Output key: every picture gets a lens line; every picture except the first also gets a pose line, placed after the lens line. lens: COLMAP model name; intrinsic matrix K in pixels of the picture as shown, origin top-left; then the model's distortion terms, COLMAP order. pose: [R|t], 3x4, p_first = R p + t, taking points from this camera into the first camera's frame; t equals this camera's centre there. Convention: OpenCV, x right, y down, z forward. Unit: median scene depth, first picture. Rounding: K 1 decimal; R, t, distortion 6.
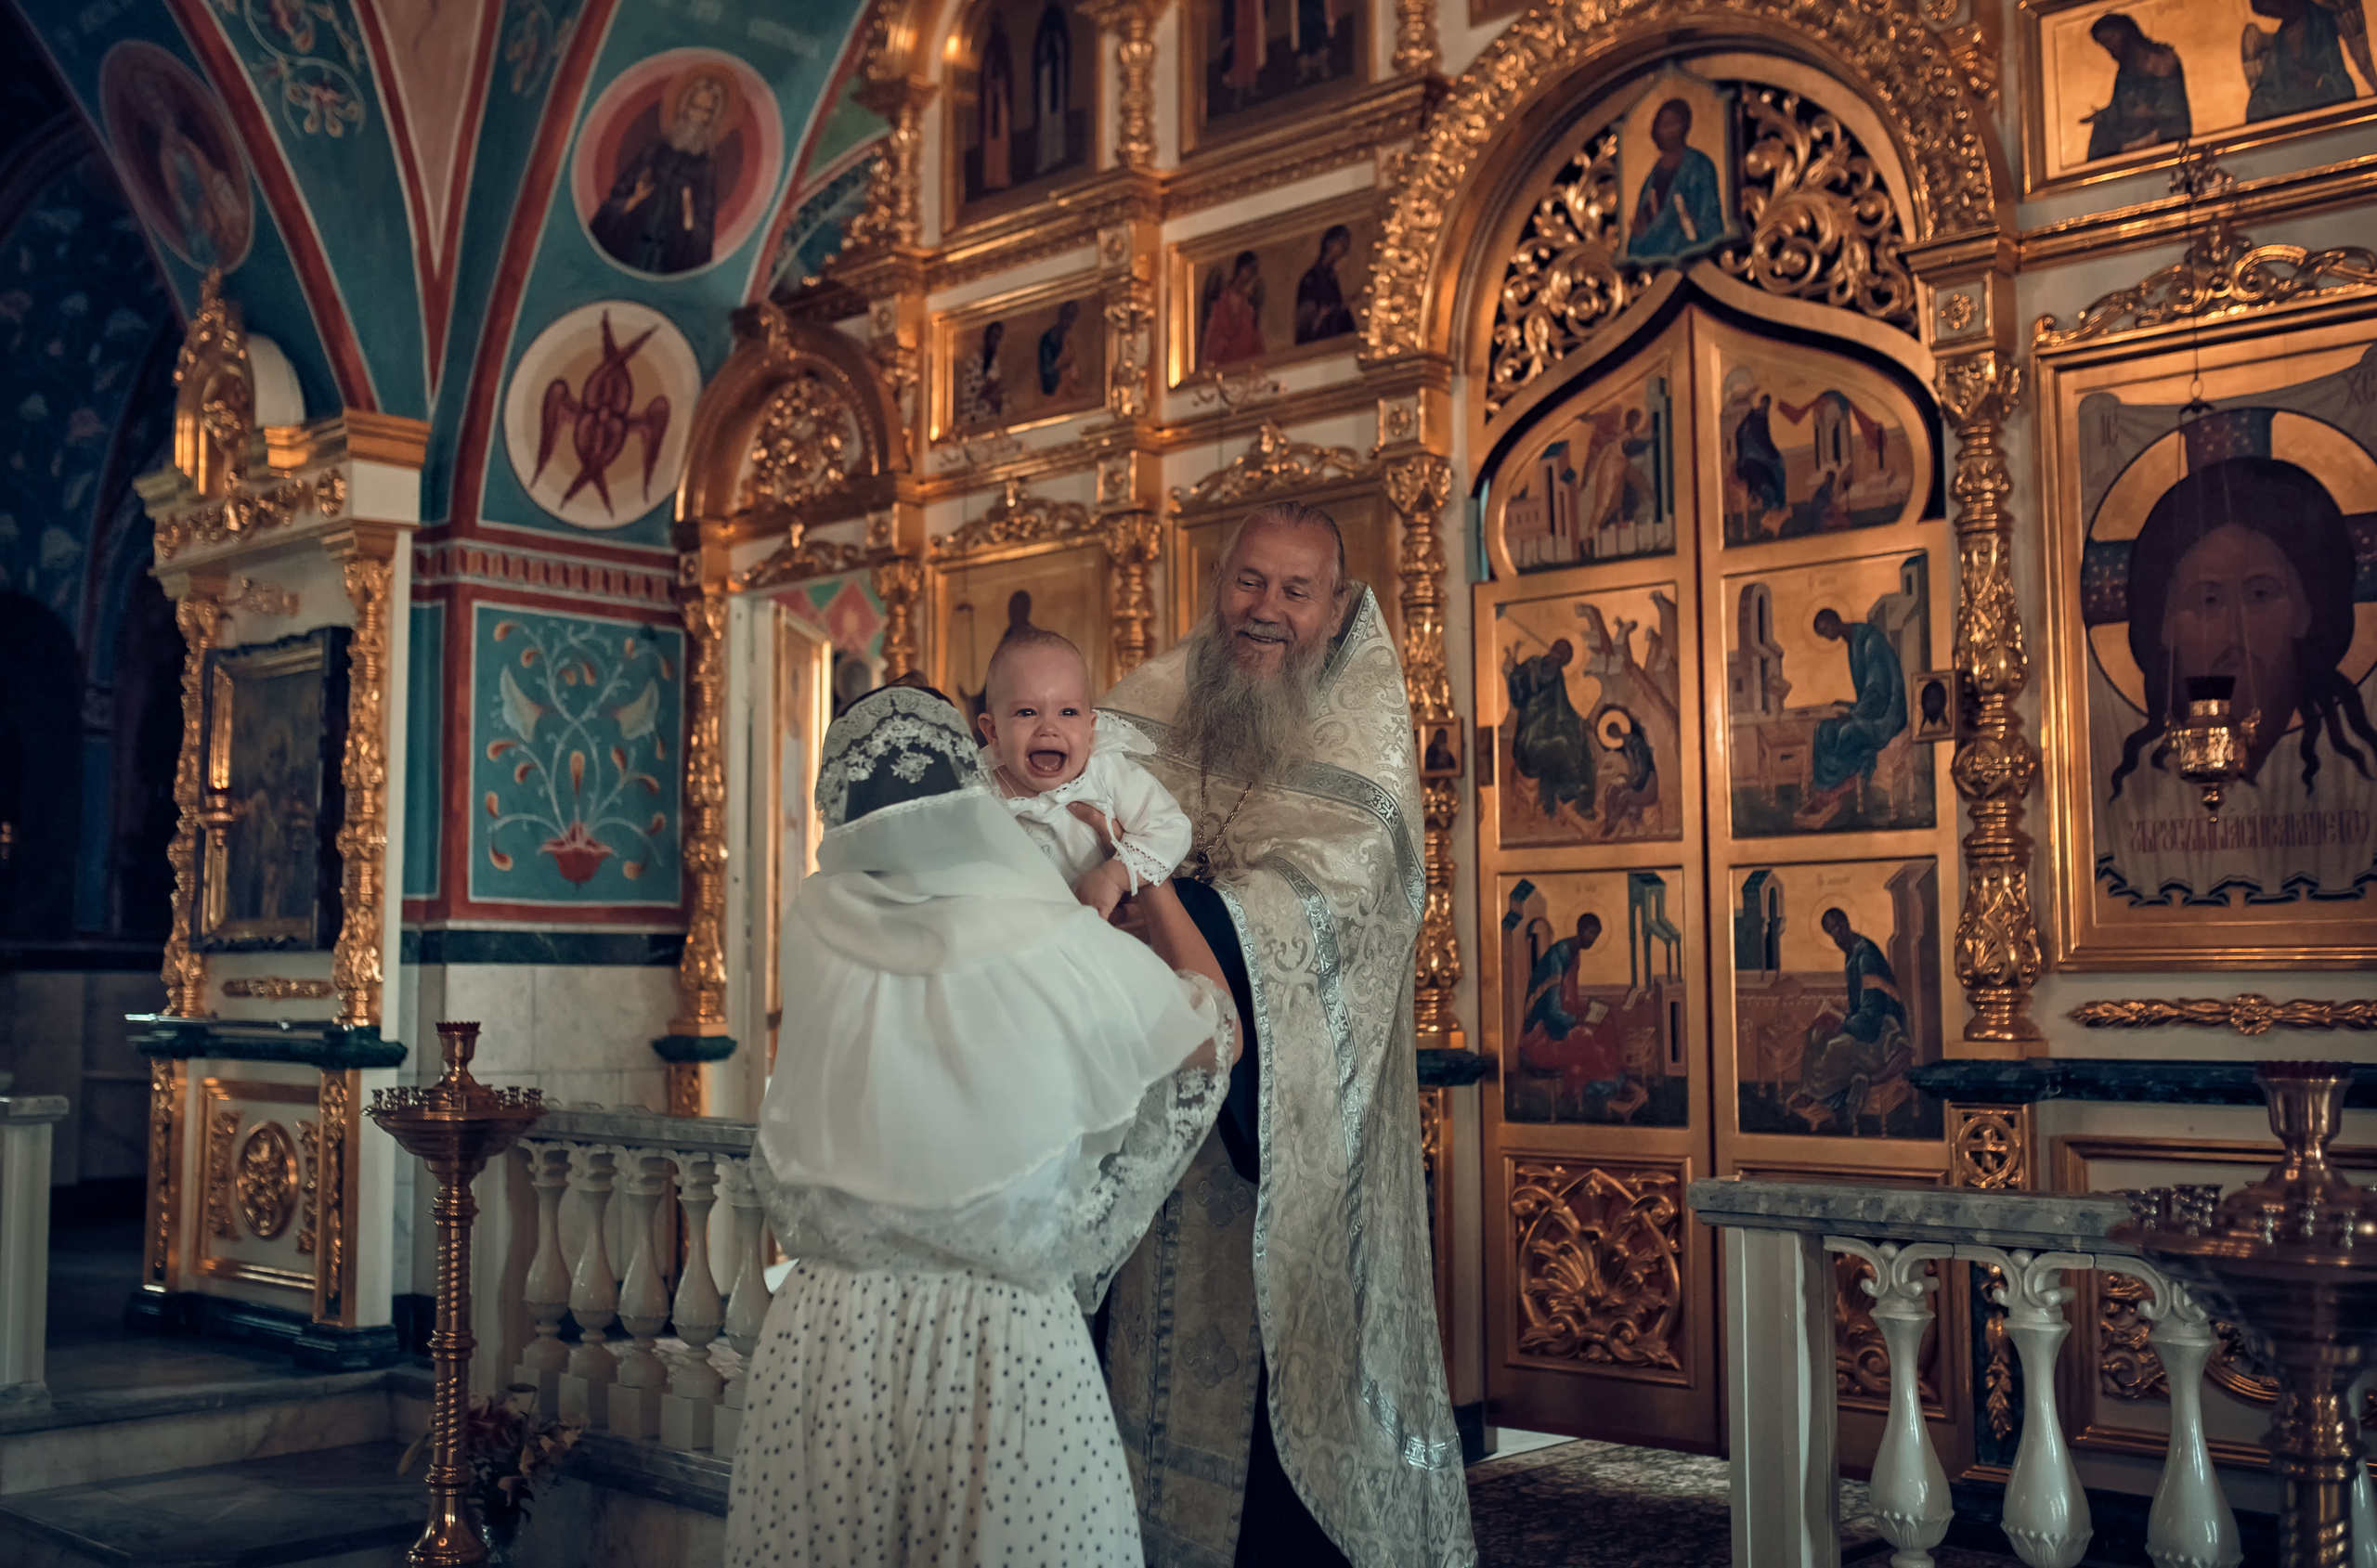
lens RADIAL K [[2509.4, 0, 1123.2], [0, 2509.4, 791.3], [0, 0, 1]] dist [-0.053090, 0.000000]
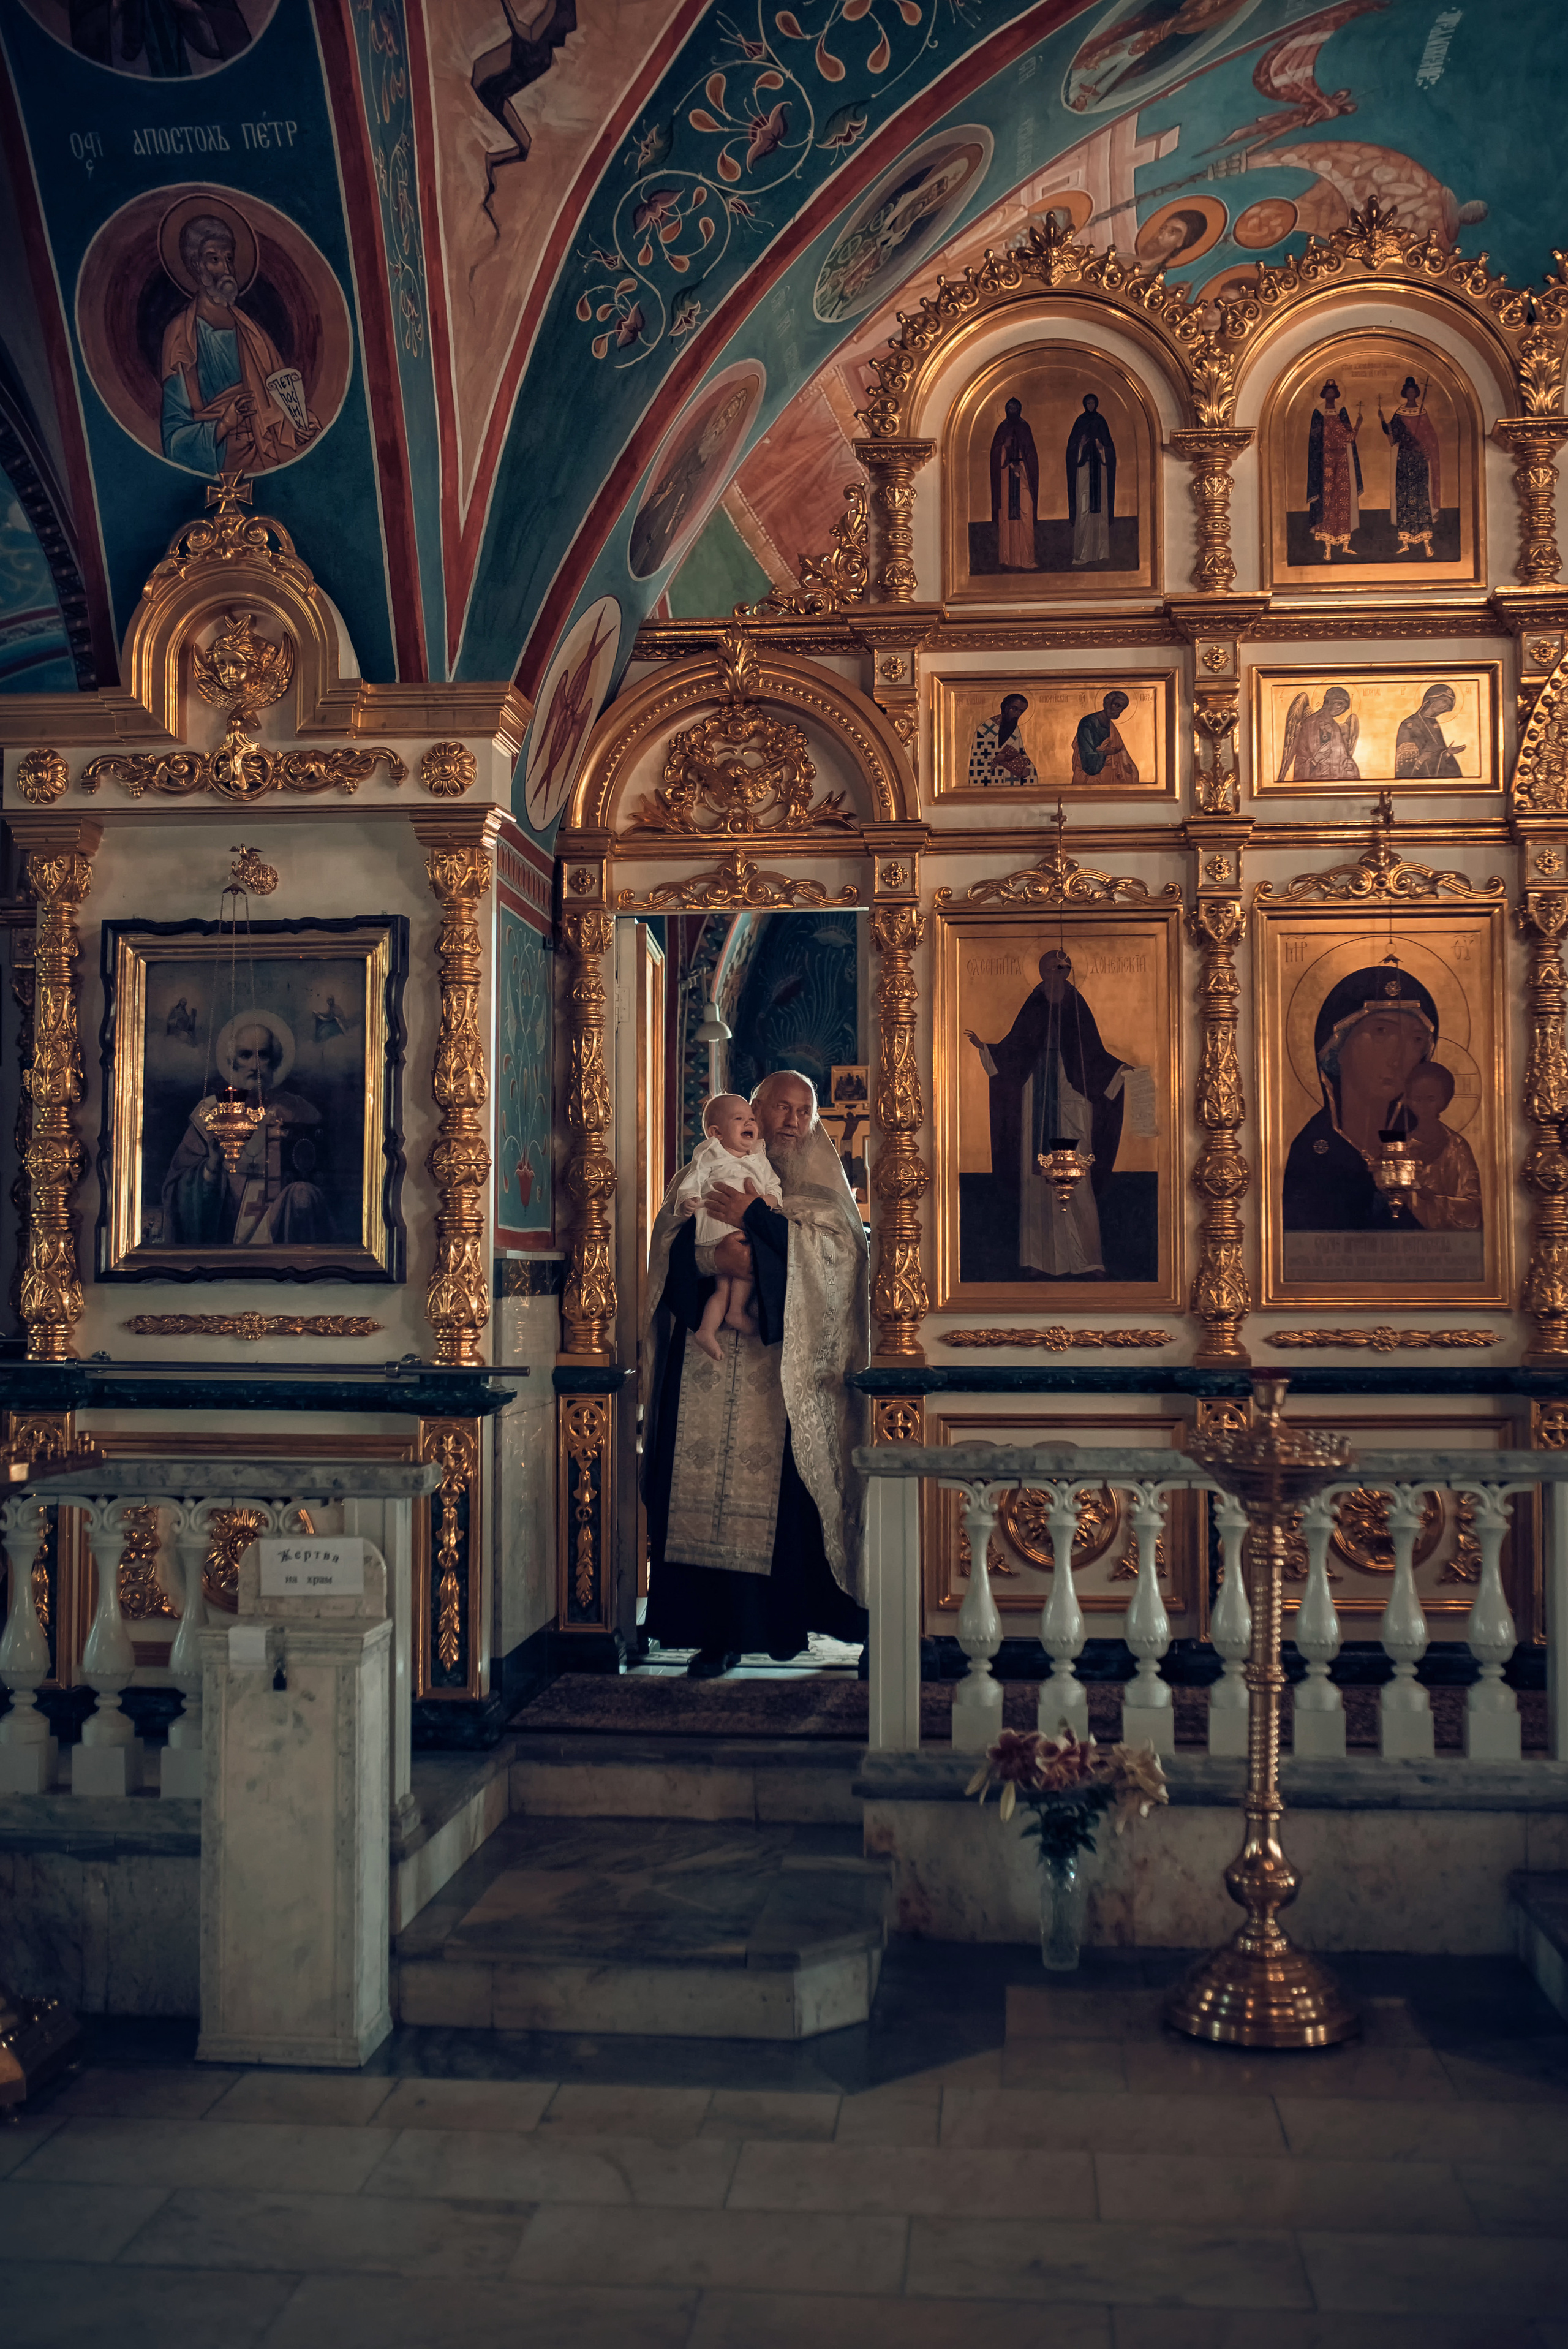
lens RADIAL K [[2425.8, 0, 810.5], [0, 2425.8, 1145.7], [0, 0, 1]] dist [-0.019667, 0.000000]
pose [[0.776713, 0.032798, 0.629001, -0.830065], [-0.050147, 0.998693, 0.009848, -0.001141], [-0.627856, -0.039191, 0.777342, 0.265407]]
